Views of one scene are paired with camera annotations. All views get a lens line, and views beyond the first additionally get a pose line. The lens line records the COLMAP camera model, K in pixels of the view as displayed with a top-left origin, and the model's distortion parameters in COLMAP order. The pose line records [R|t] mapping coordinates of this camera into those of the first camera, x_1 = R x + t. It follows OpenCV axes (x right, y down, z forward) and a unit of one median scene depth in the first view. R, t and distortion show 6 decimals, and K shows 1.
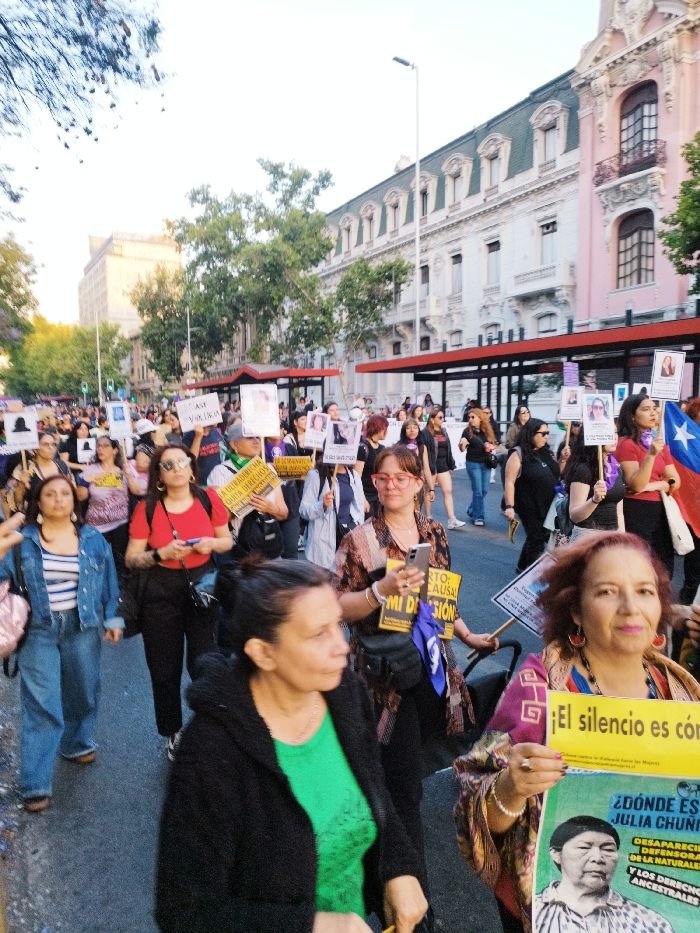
lens RADIAL K [[649.3, 0, 332.7], [0, 649.3, 463.0], [0, 0, 1]] dist [-0.001185, -0.001003]
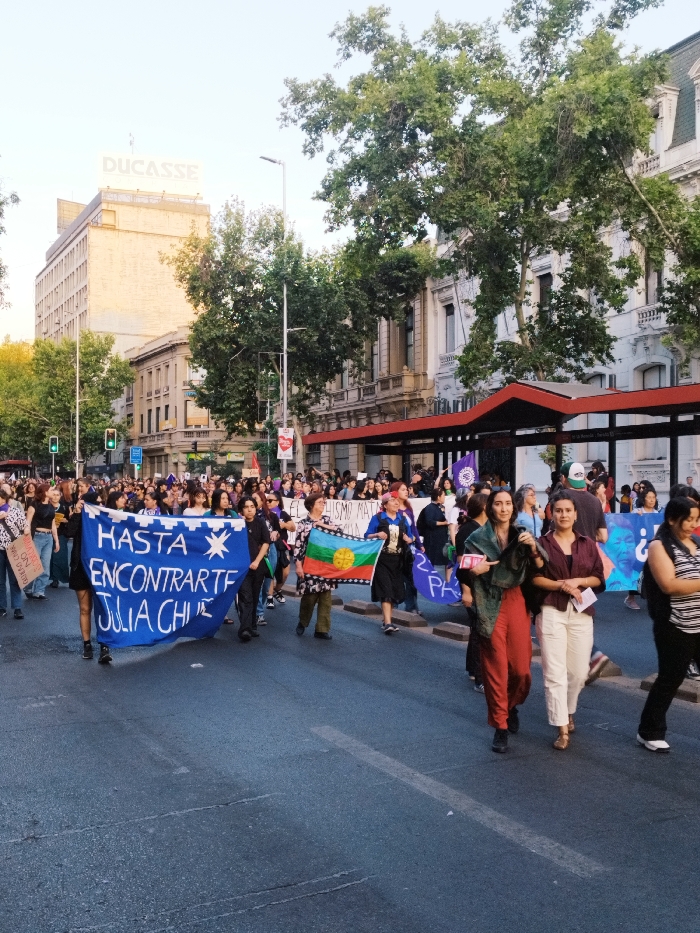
lens RADIAL K [[1022.5, 0, 350.0], [0, 1022.5, 466.5], [0, 0, 1]] dist [0.015766, -0.004466]
pose [[0.998542, 0.012721, -0.052454, -0.119889], [-0.018096, 0.994485, -0.103307, -0.017086], [0.050851, 0.104106, 0.993265, 0.207963]]
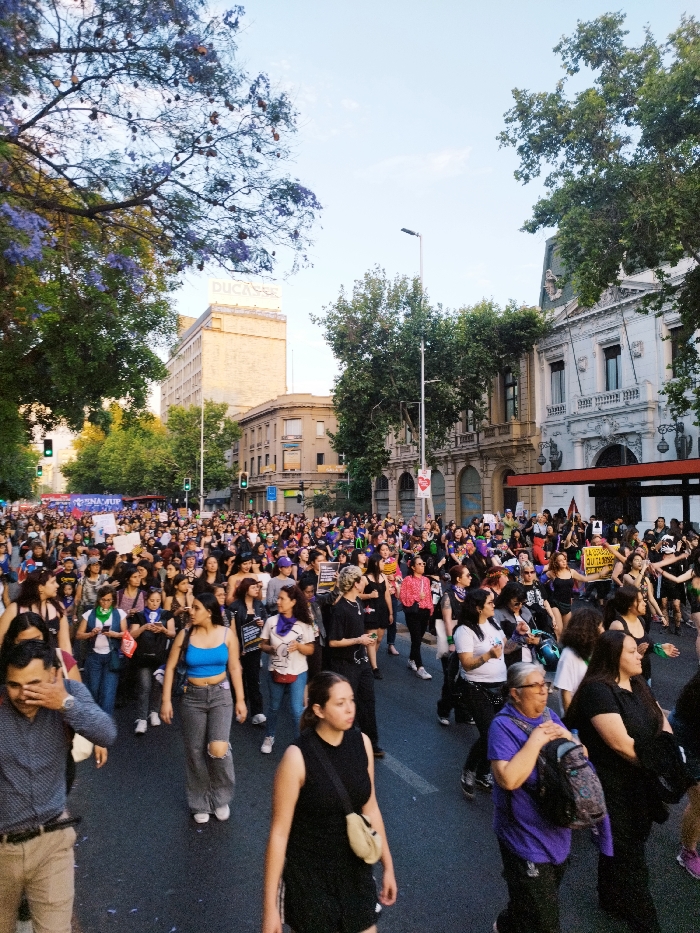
lens RADIAL K [[652.0, 0, 343.3], [0, 652.0, 470.2], [0, 0, 1]] dist [0.010544, -0.002391]
pose [[0.998139, 0.008519, -0.060374, -0.239210], [-0.017121, 0.989511, -0.143438, -0.043537], [0.058519, 0.144205, 0.987816, 0.415676]]
